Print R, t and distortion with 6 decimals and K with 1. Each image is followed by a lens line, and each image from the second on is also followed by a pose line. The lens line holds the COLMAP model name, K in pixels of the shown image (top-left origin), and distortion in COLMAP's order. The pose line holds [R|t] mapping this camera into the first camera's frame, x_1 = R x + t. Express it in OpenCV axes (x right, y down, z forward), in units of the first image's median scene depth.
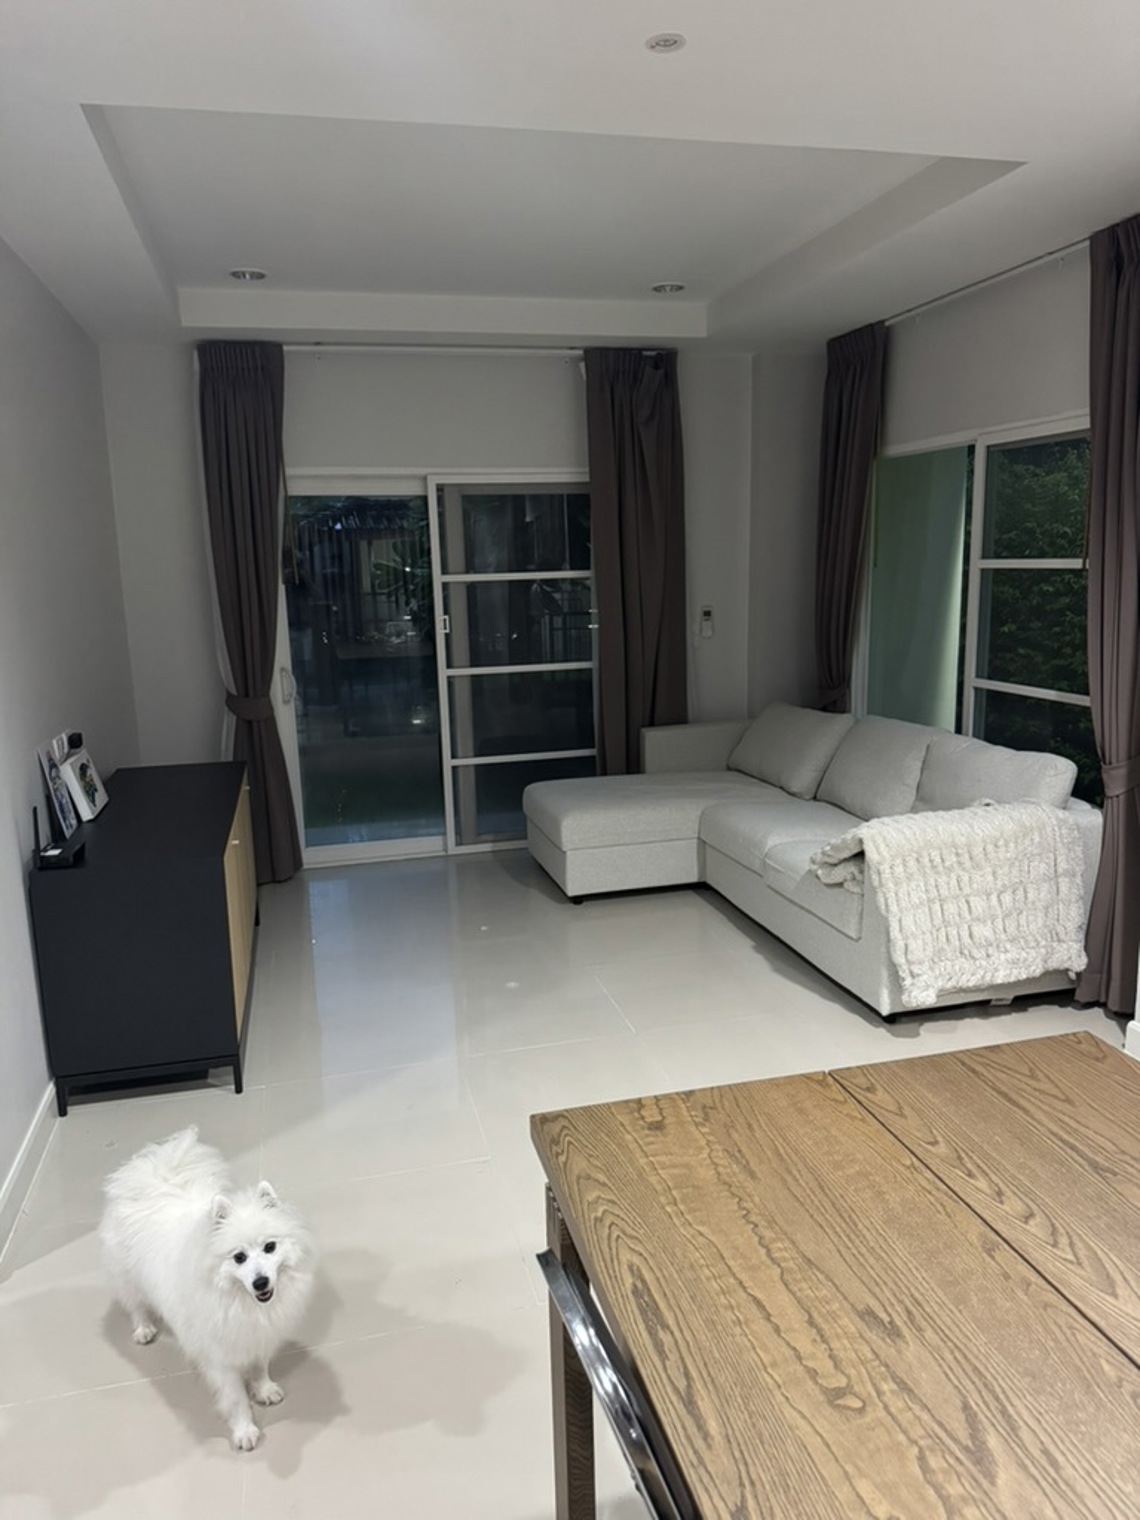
lens RADIAL K [[1060.2, 0, 565.9], [0, 1060.2, 769.9], [0, 0, 1]] dist [0.048204, -0.069416]
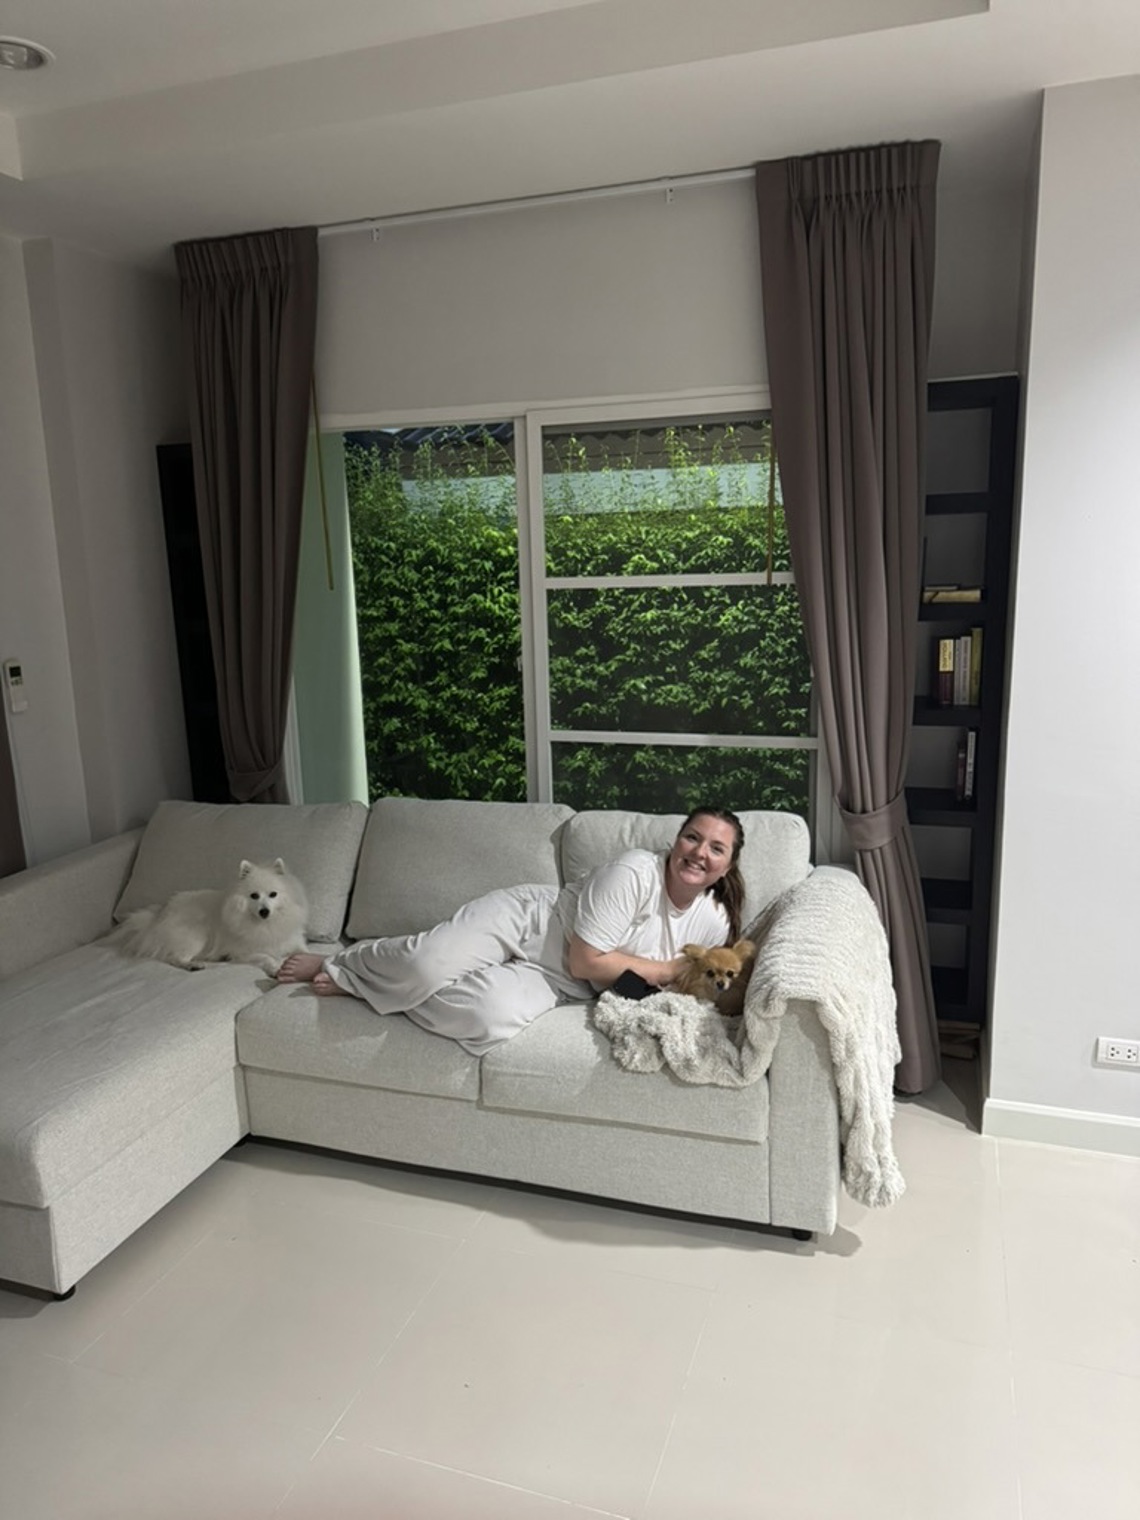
lens RADIAL K [[1060.2, 0, 565.9], [0, 1060.2, 769.9], [0, 0, 1]] dist [0.048204, -0.069416]
pose [[0.555000, -0.157727, 0.816760, -0.227505], [0.176952, 0.981773, 0.069352, -0.103967], [-0.812812, 0.106037, 0.572794, 0.529111]]
